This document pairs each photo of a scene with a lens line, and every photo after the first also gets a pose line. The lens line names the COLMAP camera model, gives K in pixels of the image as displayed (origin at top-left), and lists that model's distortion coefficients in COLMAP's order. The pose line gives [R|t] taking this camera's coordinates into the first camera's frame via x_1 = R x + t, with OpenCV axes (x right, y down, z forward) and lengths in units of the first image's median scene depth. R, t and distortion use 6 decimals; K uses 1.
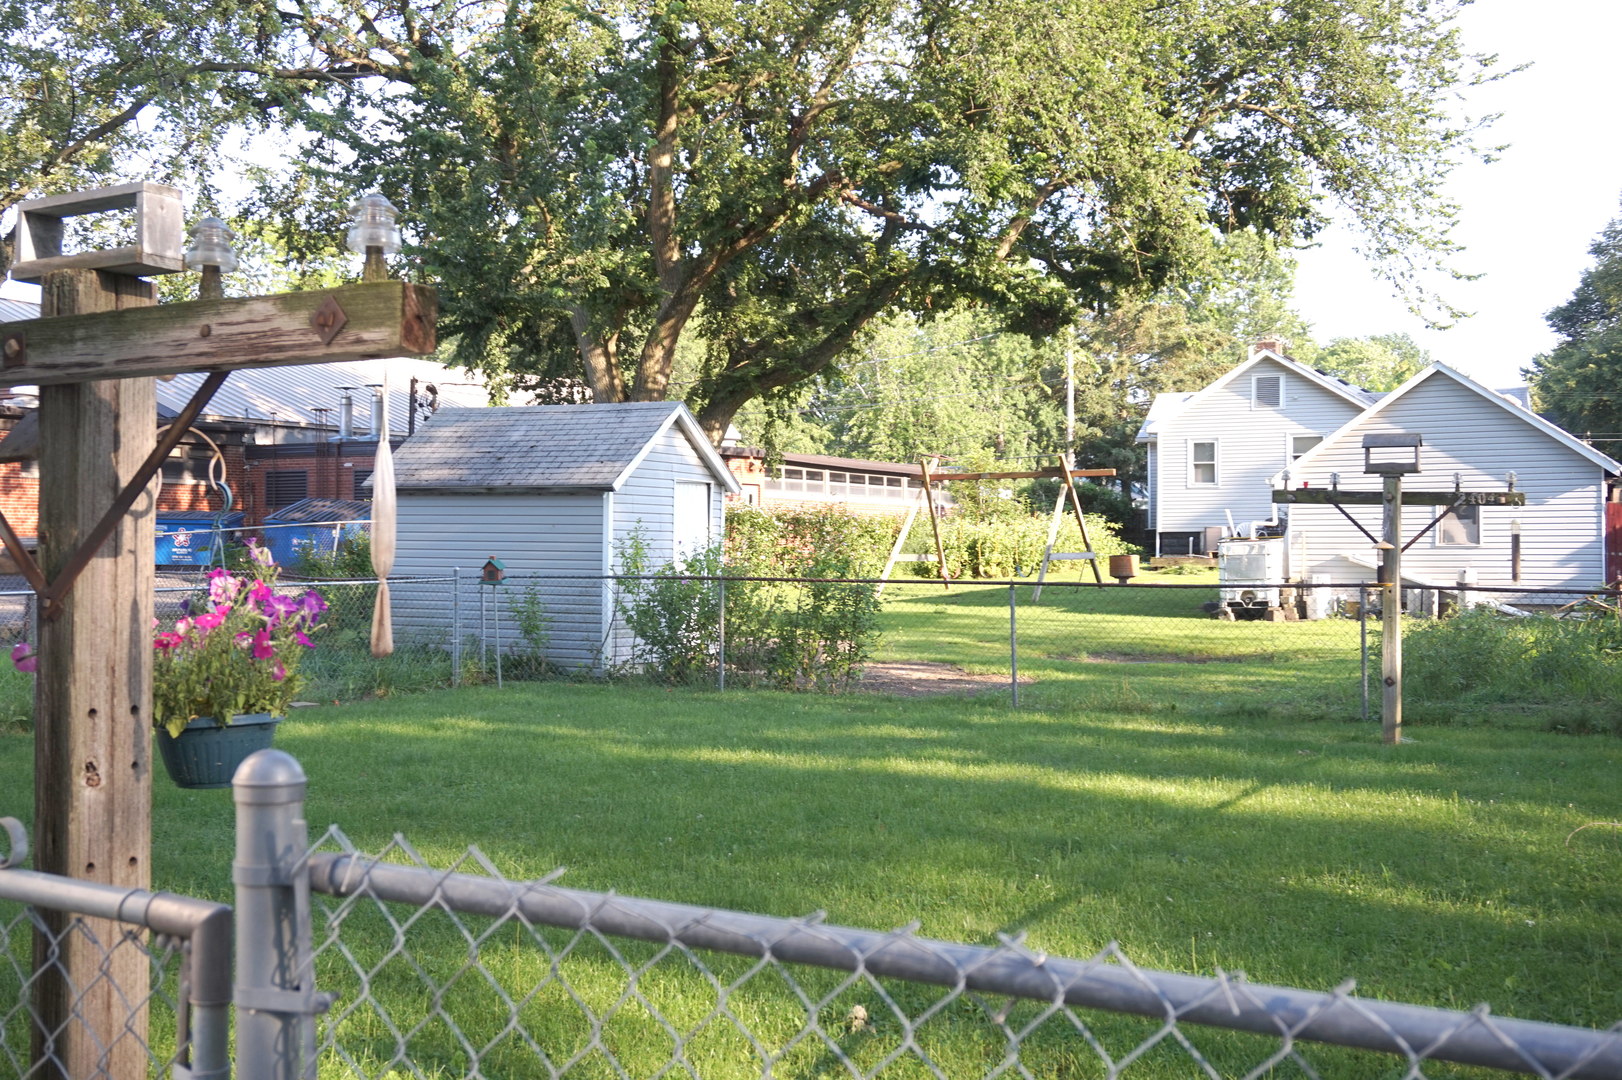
lens RADIAL K [[1793.3, 0, 811.0], [0, 1793.3, 540.0], [0, 0, 1]] dist [0.017306, -0.015794]
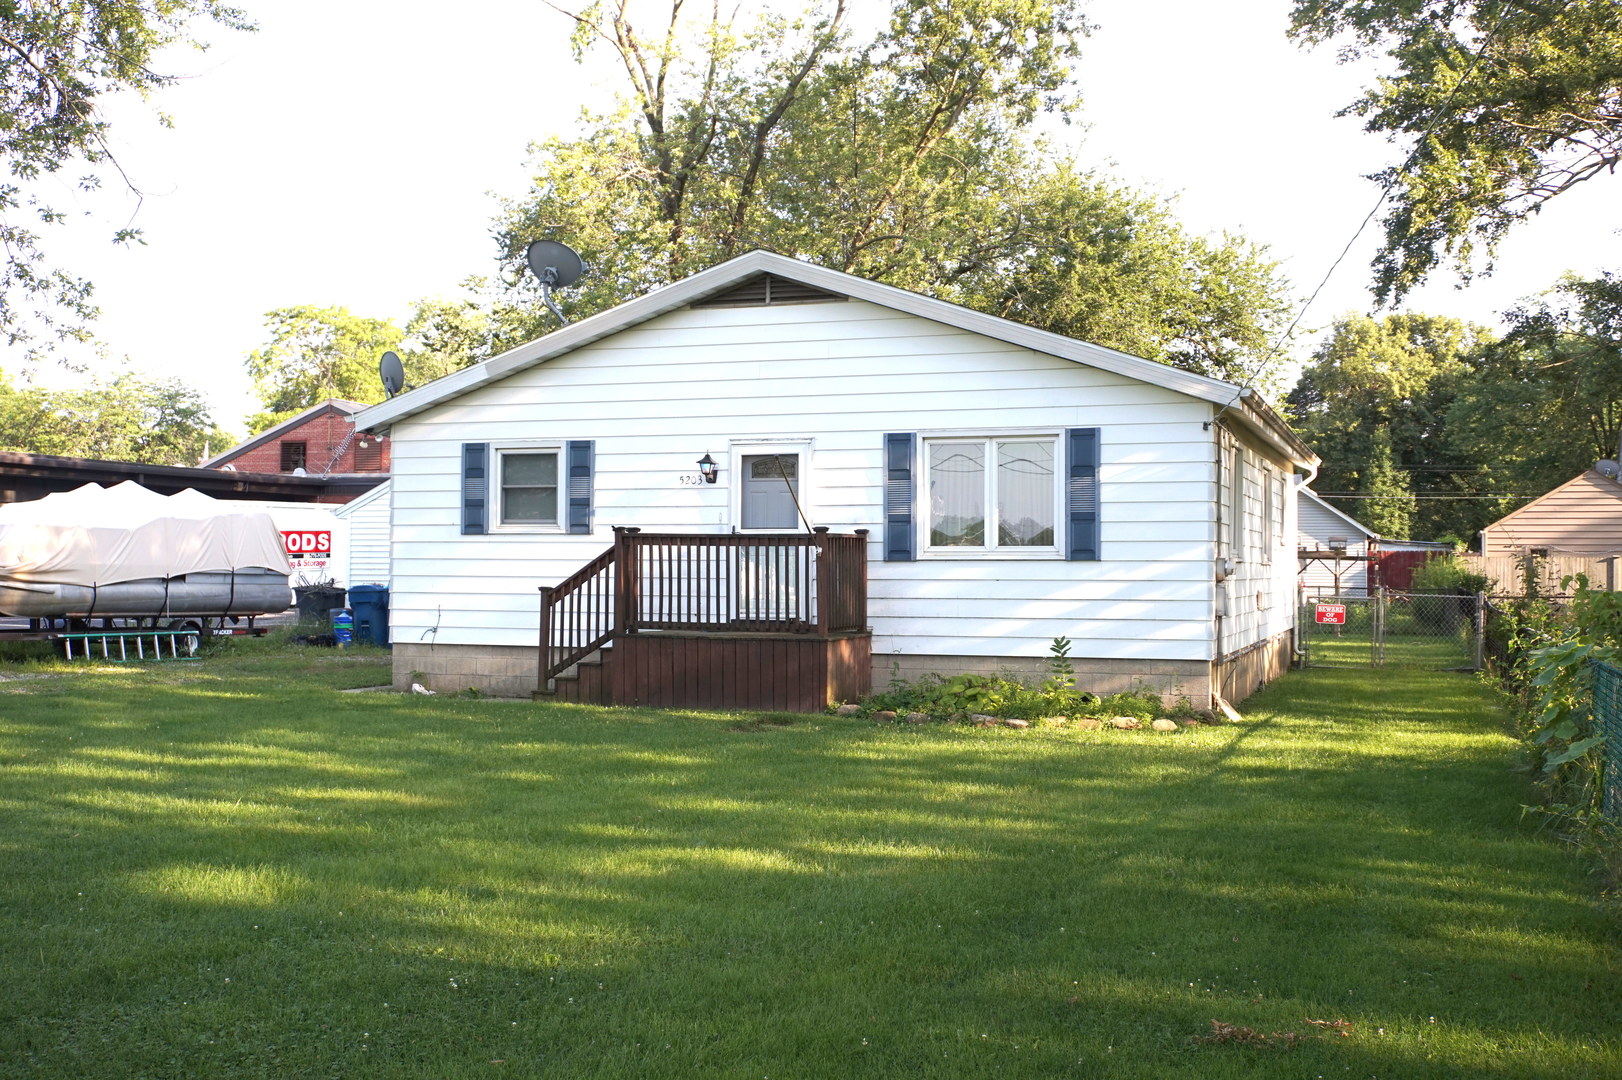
lens RADIAL K [[1769.3, 0, 811.0], [0, 1769.3, 540.0], [0, 0, 1]] dist [-0.021265, -0.019185]
pose [[0.987601, 0.011573, 0.156559, -0.467079], [-0.010137, 0.999899, -0.009972, -0.006578], [-0.156658, 0.008262, 0.987618, -0.829177]]
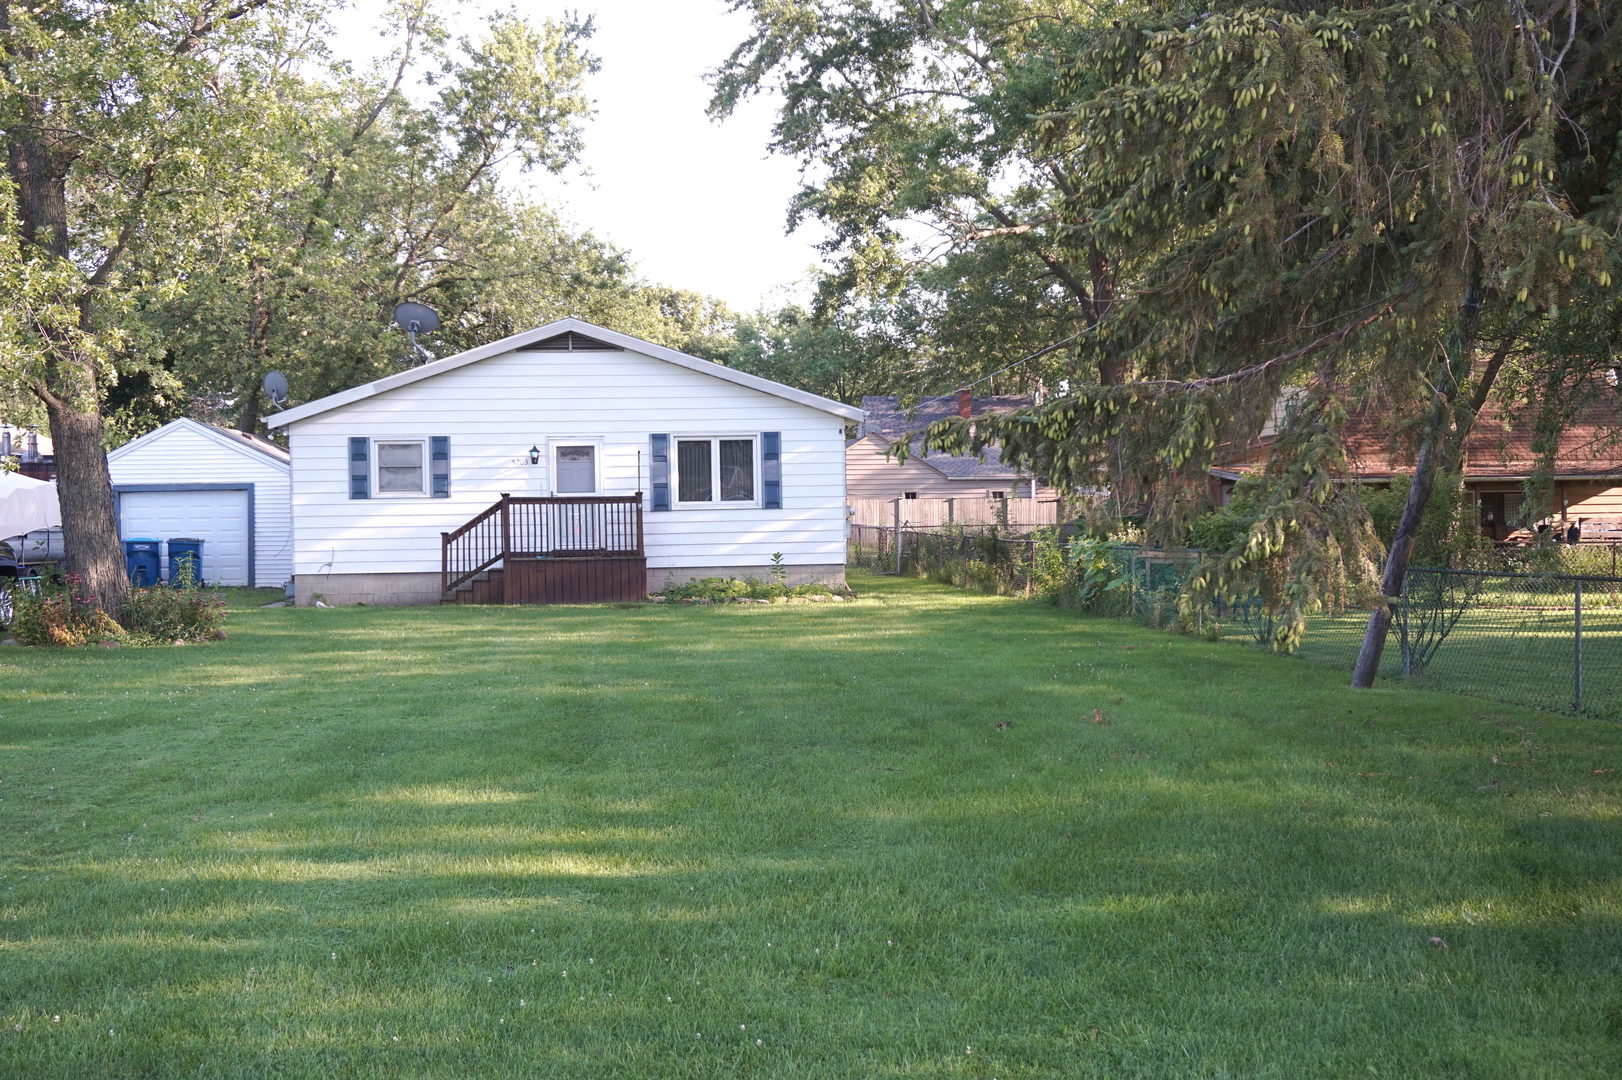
lens RADIAL K [[1793.3, 0, 811.0], [0, 1793.3, 540.0], [0, 0, 1]] dist [0.017306, -0.015794]
pose [[0.817285, -0.018865, 0.575925, -0.877816], [0.008729, 0.999755, 0.020360, -0.009455], [-0.576168, -0.011612, 0.817249, -1.127235]]
